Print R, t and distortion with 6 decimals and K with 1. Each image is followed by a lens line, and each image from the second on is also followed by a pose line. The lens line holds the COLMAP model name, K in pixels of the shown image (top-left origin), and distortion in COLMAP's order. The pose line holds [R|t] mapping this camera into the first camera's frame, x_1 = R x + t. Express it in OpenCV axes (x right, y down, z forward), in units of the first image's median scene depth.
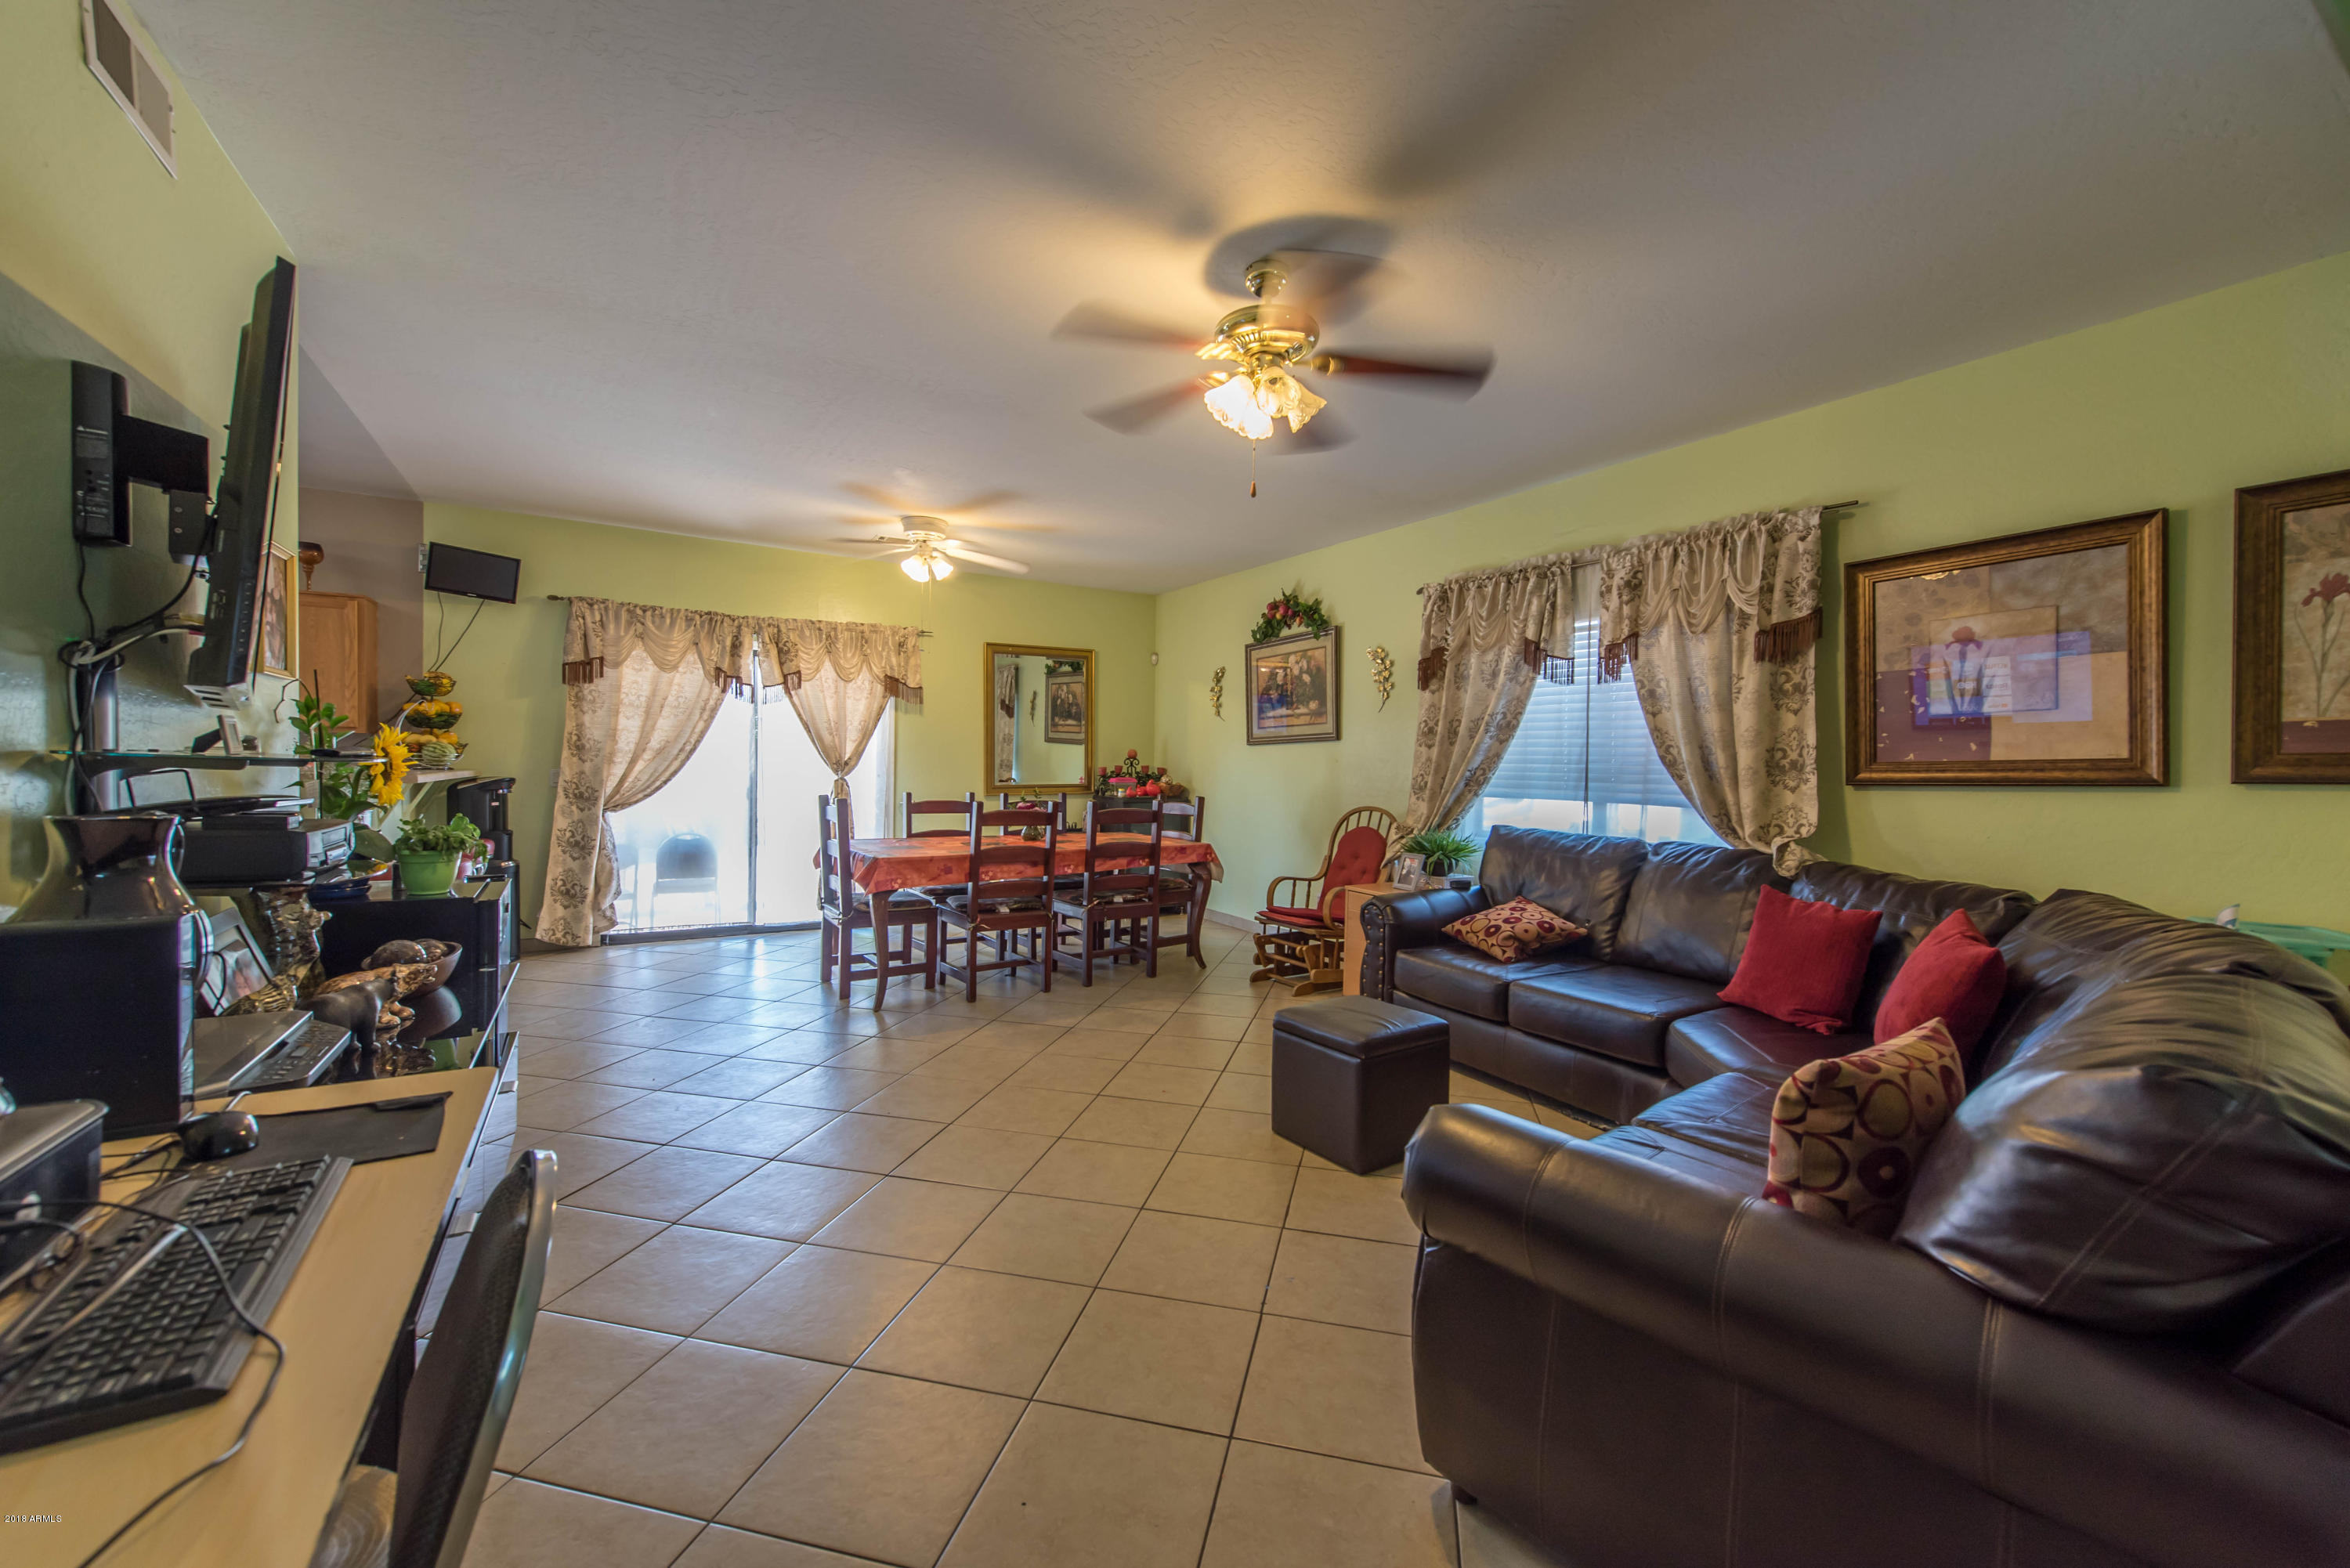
lens RADIAL K [[933.0, 0, 1177.5], [0, 933.0, 765.3], [0, 0, 1]] dist [-0.000185, -0.000105]
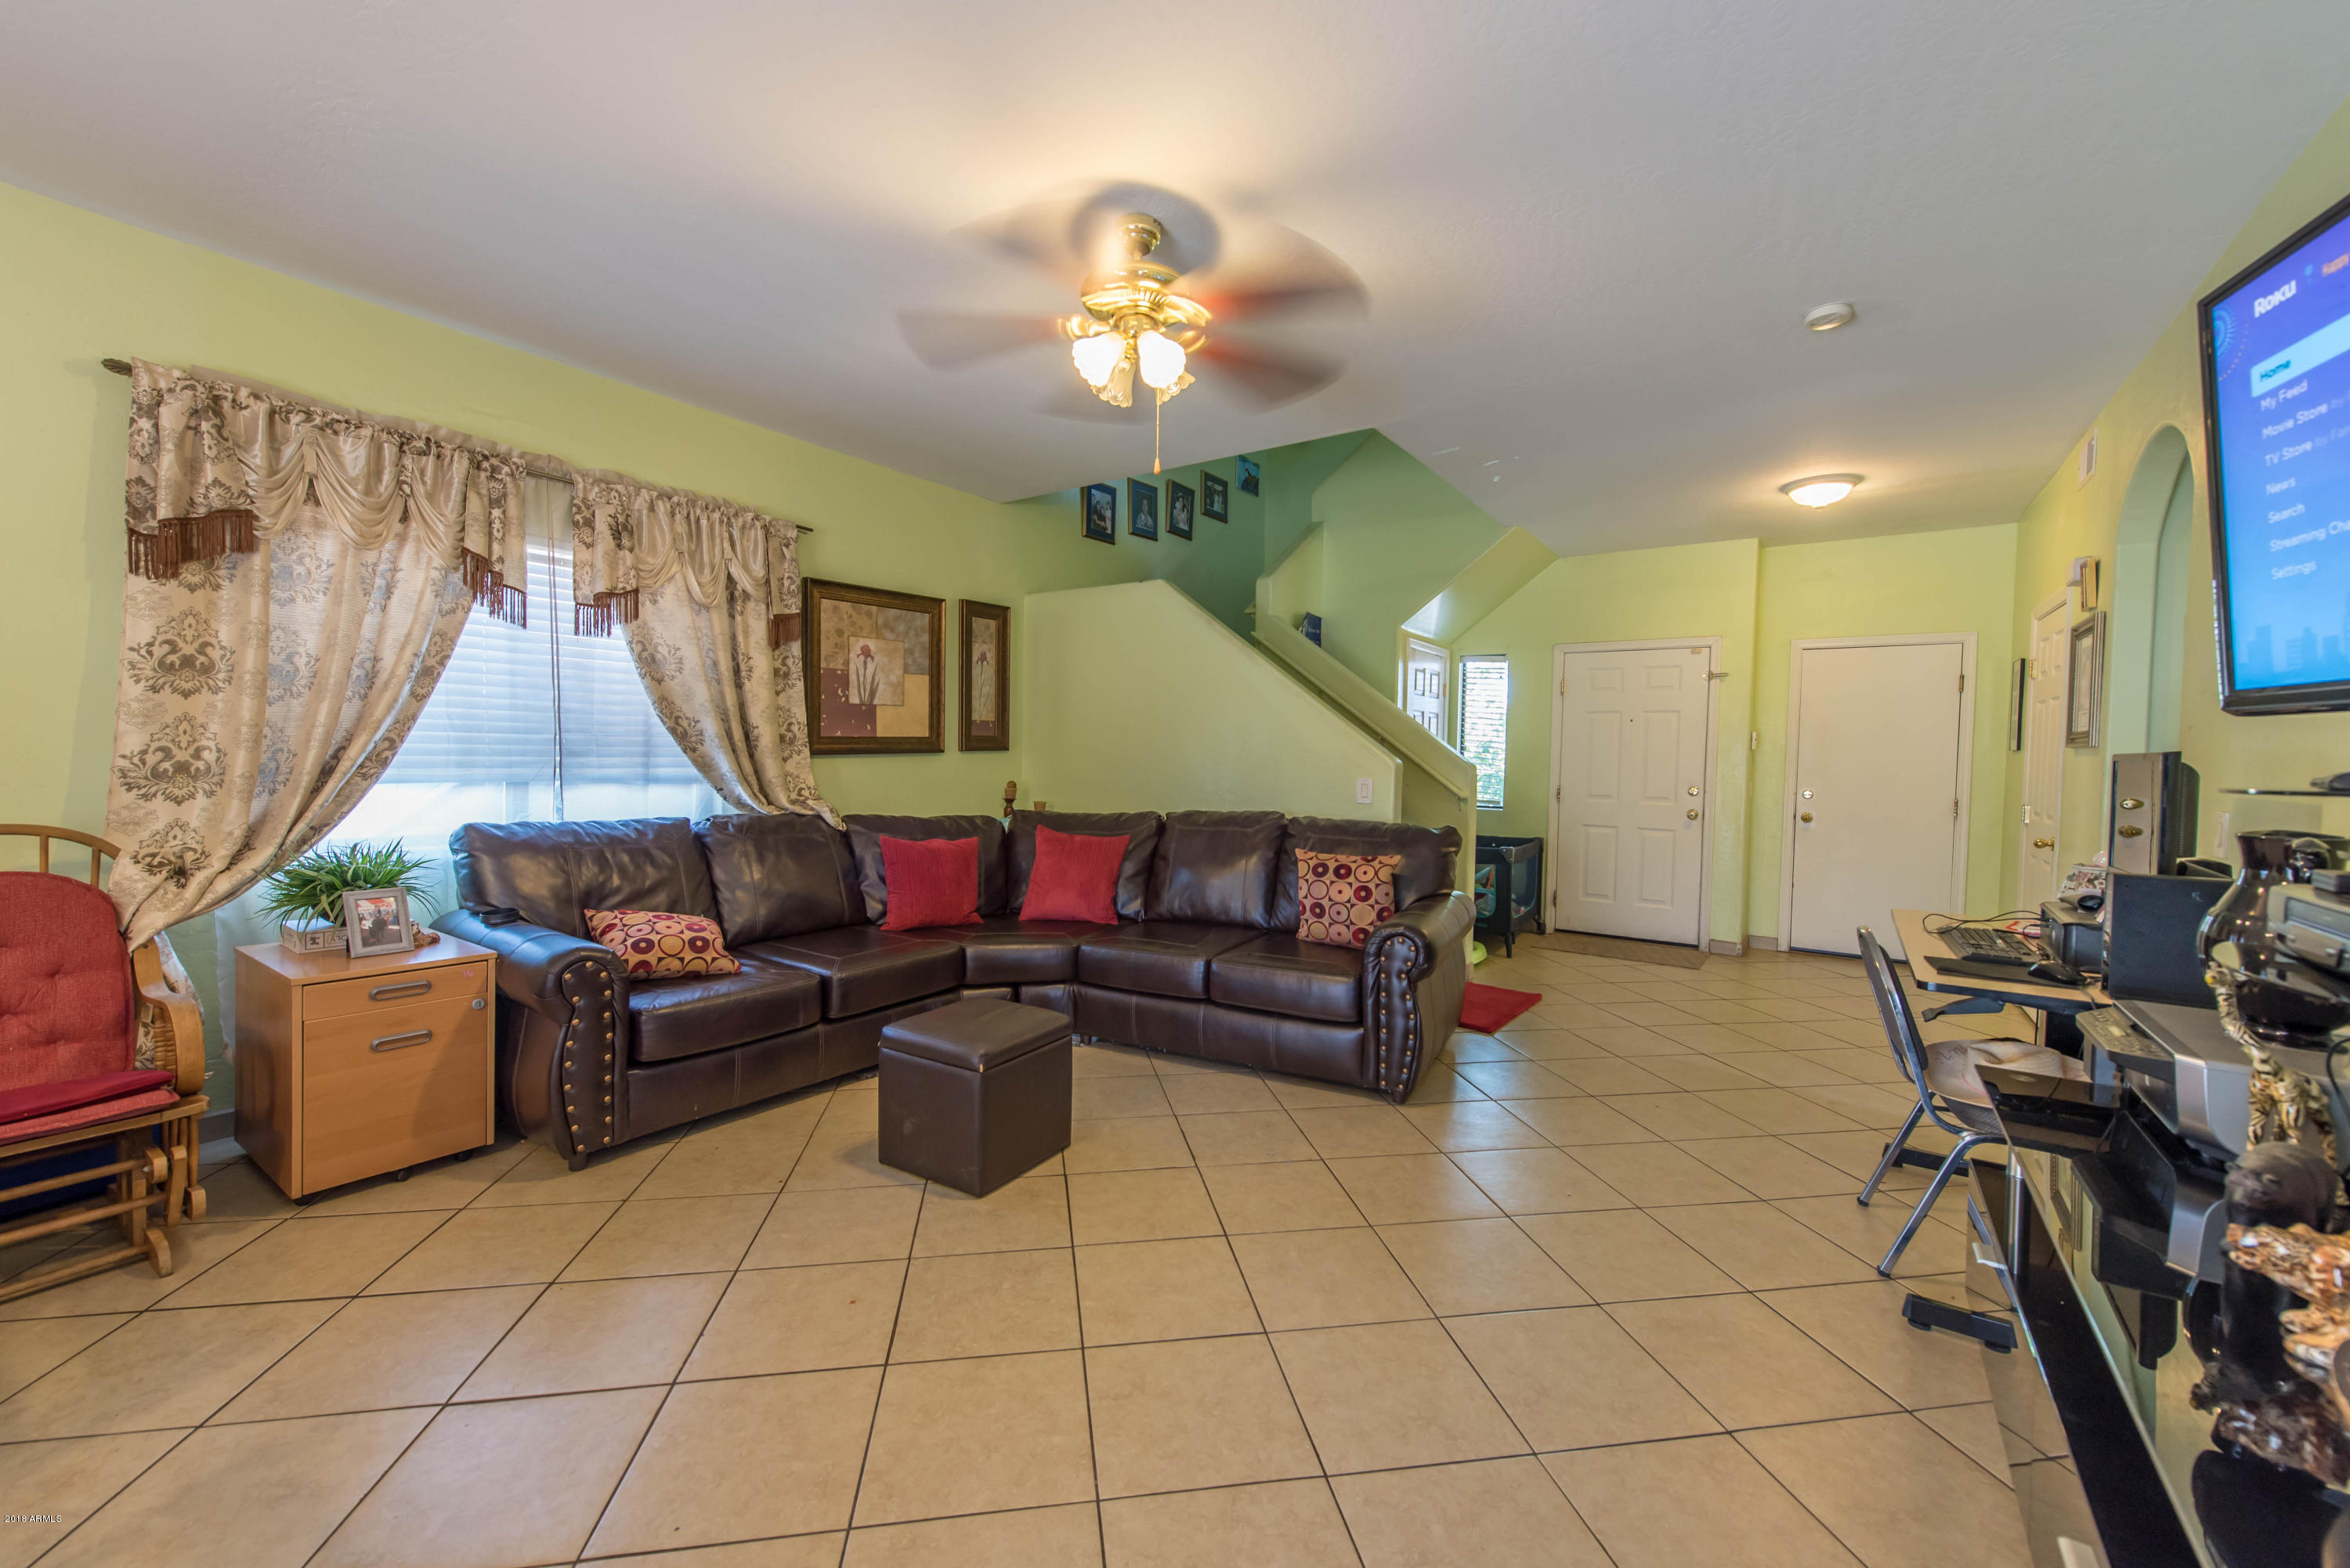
lens RADIAL K [[933.0, 0, 1177.5], [0, 933.0, 765.3], [0, 0, 1]] dist [-0.000185, -0.000105]
pose [[-0.417493, -0.033667, 0.908056, -0.550965], [-0.022139, 0.999394, 0.026875, -0.008313], [-0.908410, -0.008883, -0.417985, 0.941747]]
